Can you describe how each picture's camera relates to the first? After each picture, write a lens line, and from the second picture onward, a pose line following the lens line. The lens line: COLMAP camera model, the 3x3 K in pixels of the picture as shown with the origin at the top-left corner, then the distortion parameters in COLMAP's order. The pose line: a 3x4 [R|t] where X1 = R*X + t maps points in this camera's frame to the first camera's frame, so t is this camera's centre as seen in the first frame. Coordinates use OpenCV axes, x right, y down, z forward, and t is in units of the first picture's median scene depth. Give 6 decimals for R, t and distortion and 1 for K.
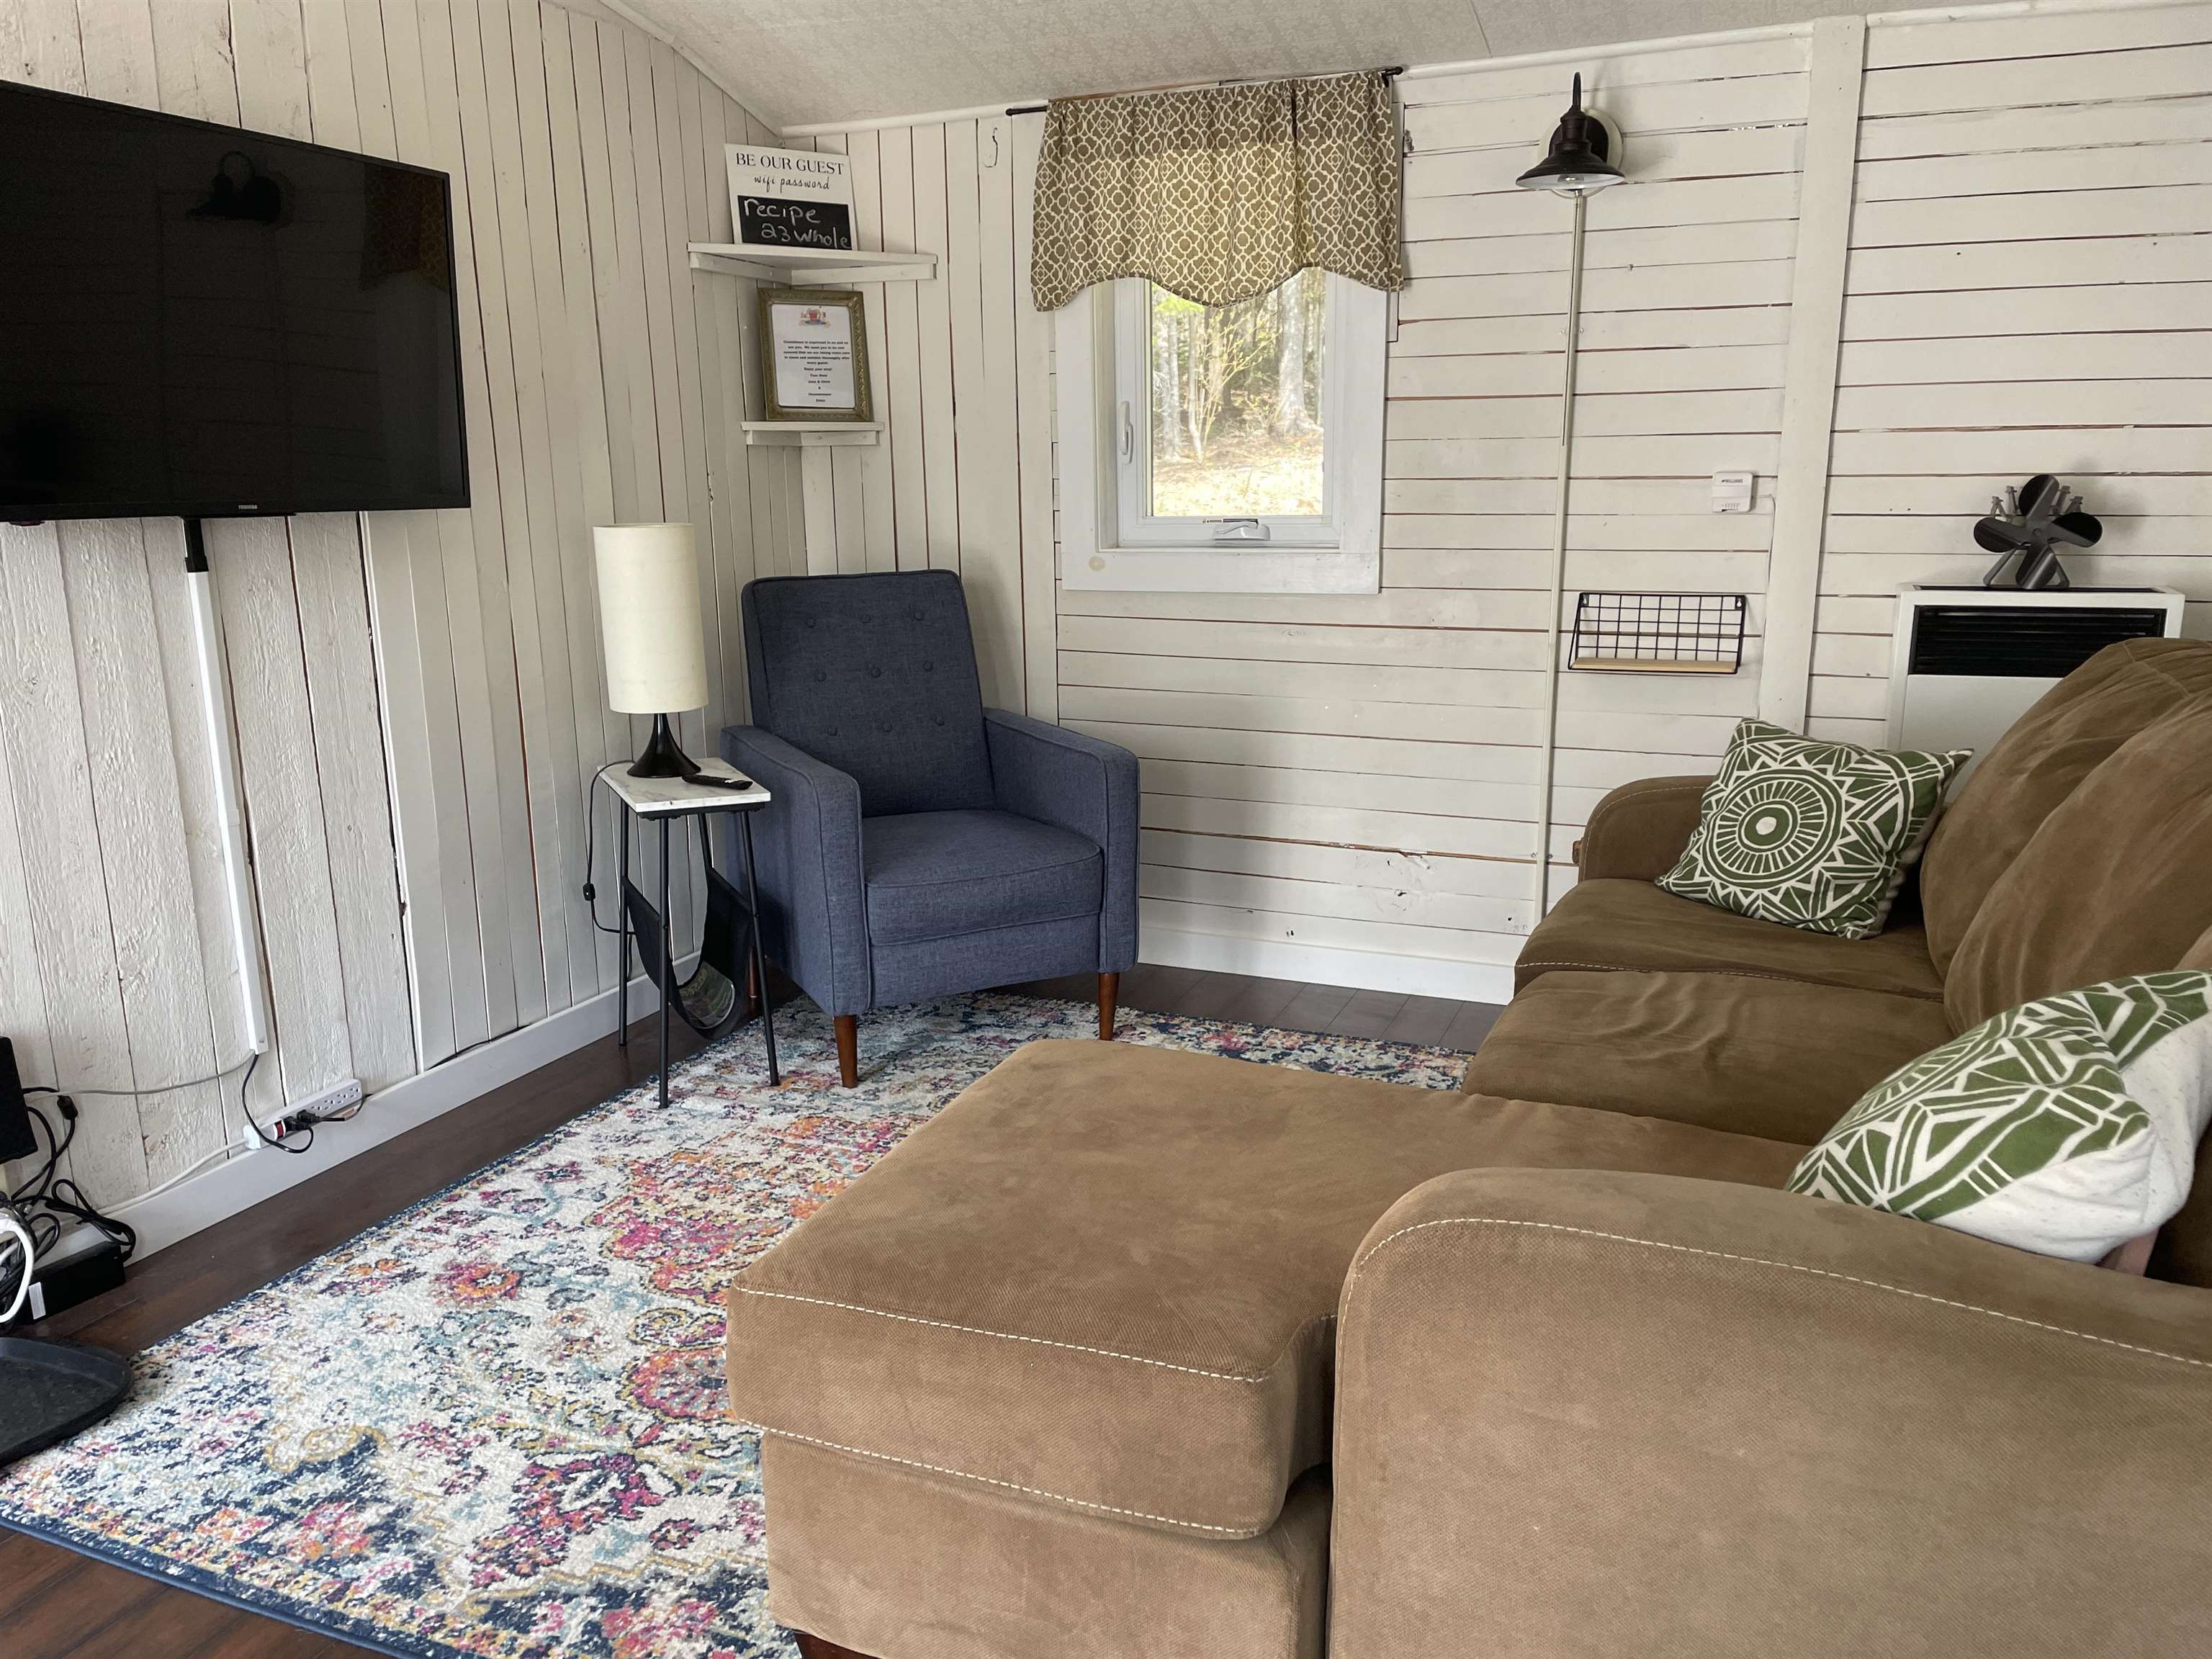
lens RADIAL K [[1671.4, 0, 1087.5], [0, 1671.4, 851.2], [0, 0, 1]] dist [0.098240, -0.129919]
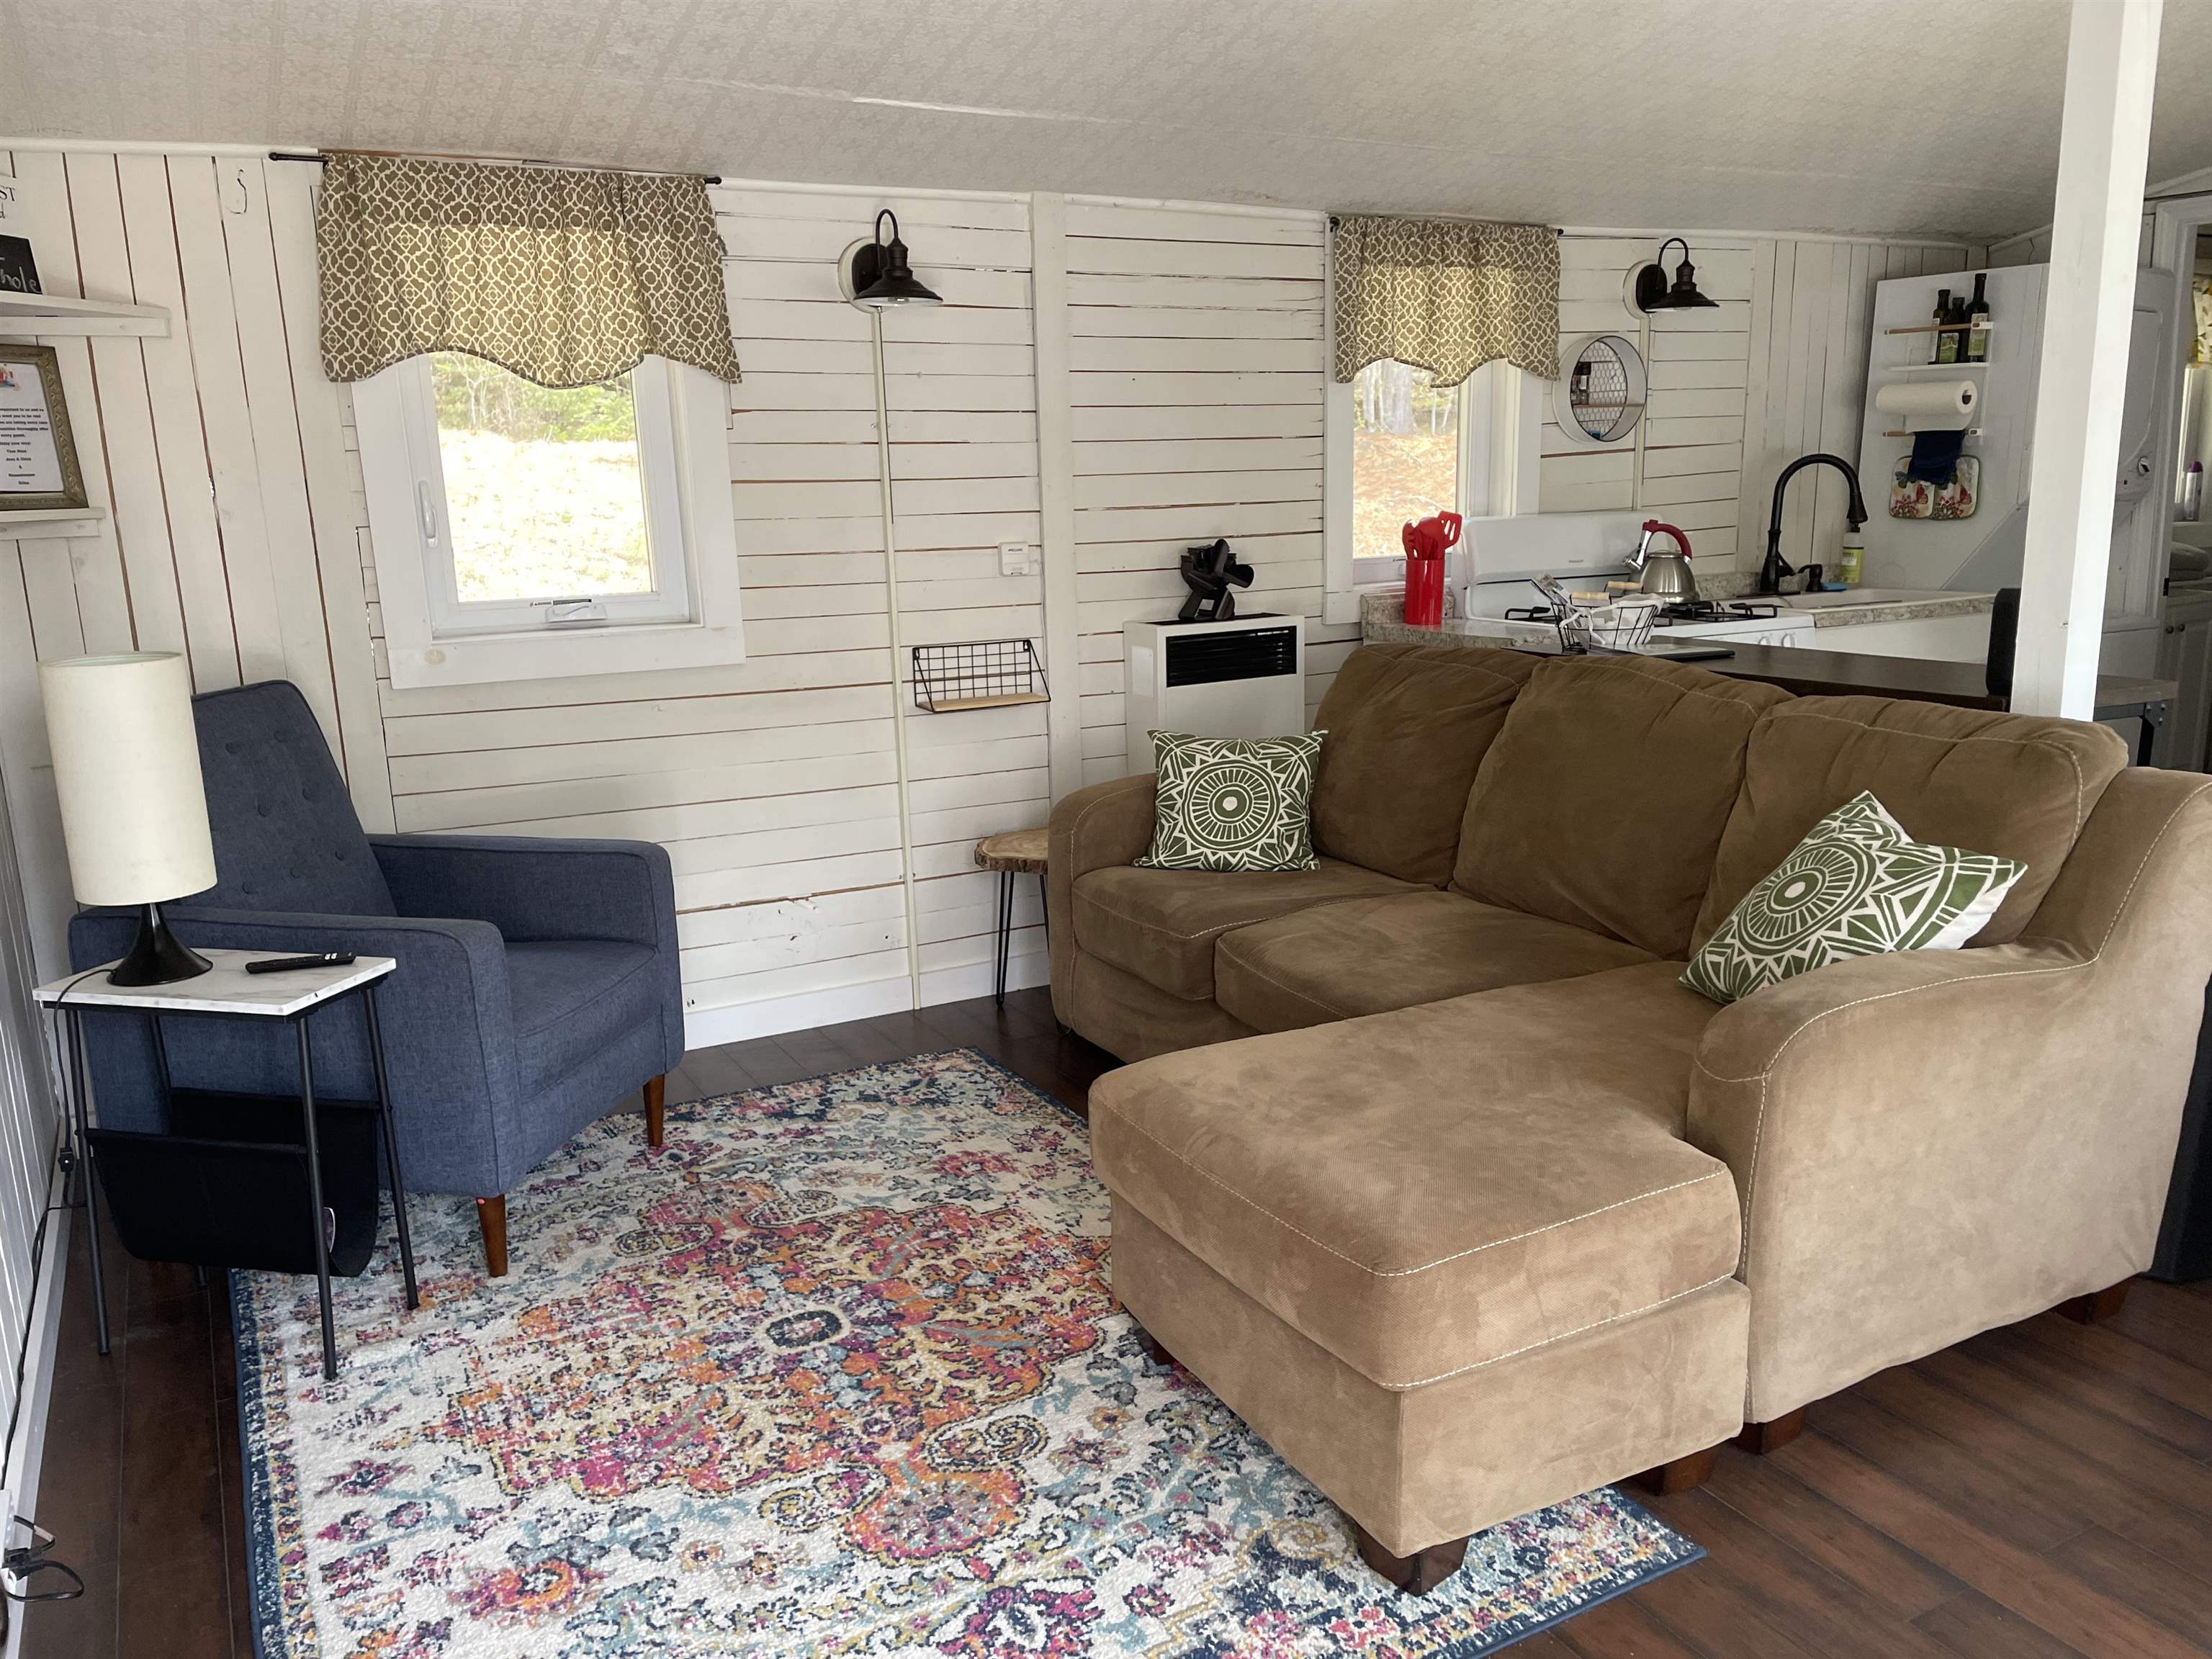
lens RADIAL K [[1671.4, 0, 1087.5], [0, 1671.4, 851.2], [0, 0, 1]] dist [0.098240, -0.129919]
pose [[0.633986, -0.175227, 0.753231, -0.577845], [0.193747, 0.978919, 0.064656, -0.072675], [-0.748682, 0.104945, 0.654570, 0.178077]]
